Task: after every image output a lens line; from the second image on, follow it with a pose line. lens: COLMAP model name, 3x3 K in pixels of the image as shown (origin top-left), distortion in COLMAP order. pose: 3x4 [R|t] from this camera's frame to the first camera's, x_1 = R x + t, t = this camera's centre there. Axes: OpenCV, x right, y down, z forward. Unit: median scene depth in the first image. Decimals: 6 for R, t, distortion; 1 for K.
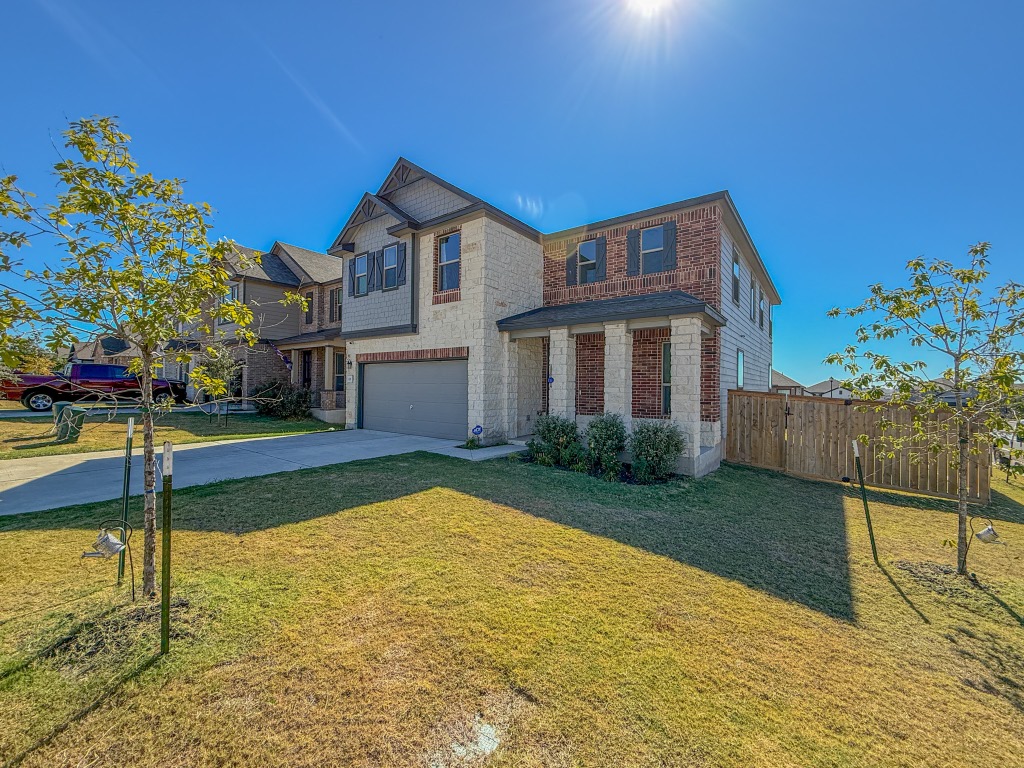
lens RADIAL K [[407.9, 0, 513.3], [0, 407.9, 383.9], [0, 0, 1]] dist [0.001771, 0.000866]
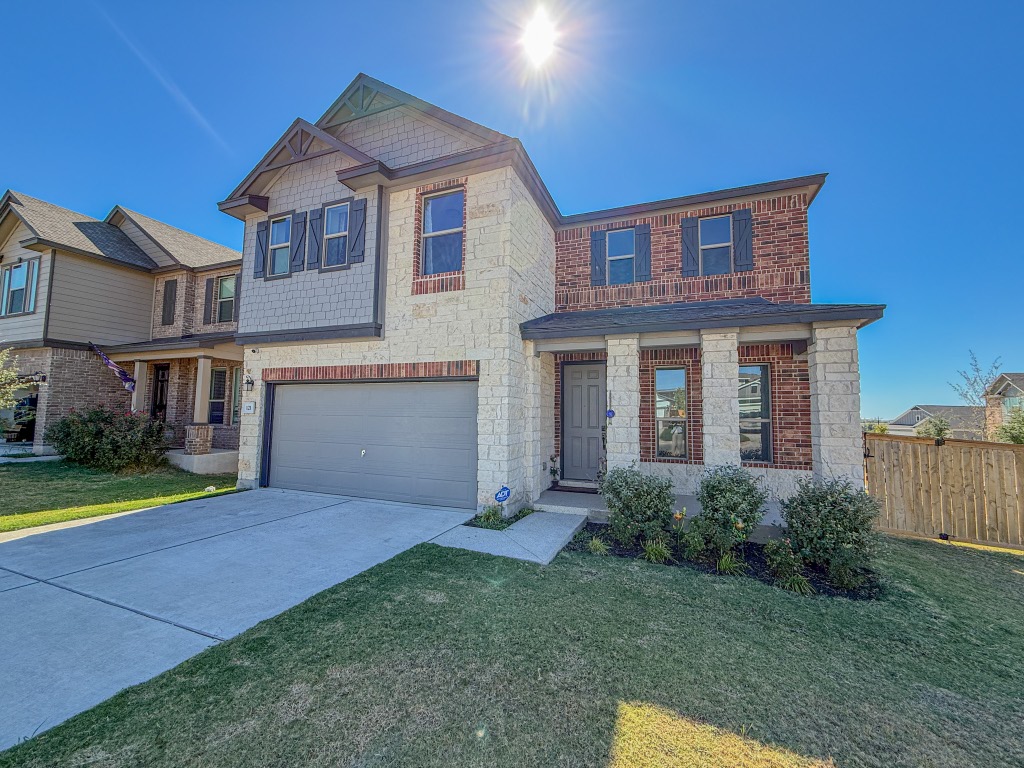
lens RADIAL K [[407.9, 0, 512.1], [0, 407.9, 385.0], [0, 0, 1]] dist [0.001771, 0.000866]
pose [[0.965578, 0.022758, 0.259115, -0.205102], [-0.006217, 0.997900, -0.064478, -0.010561], [-0.260038, 0.060648, 0.963692, 0.338230]]
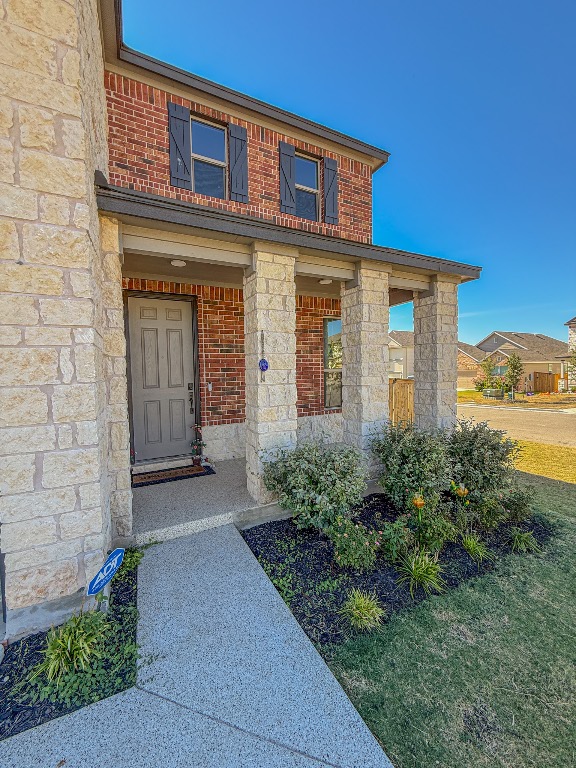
lens RADIAL K [[306.0, 0, 286.6], [0, 306.0, 382.3], [0, 0, 1]] dist [0.001771, 0.000866]
pose [[0.452745, -0.055002, 0.889942, -0.169751], [0.017085, 0.998448, 0.053016, -0.006872], [-0.891476, -0.008798, 0.452982, 0.708696]]
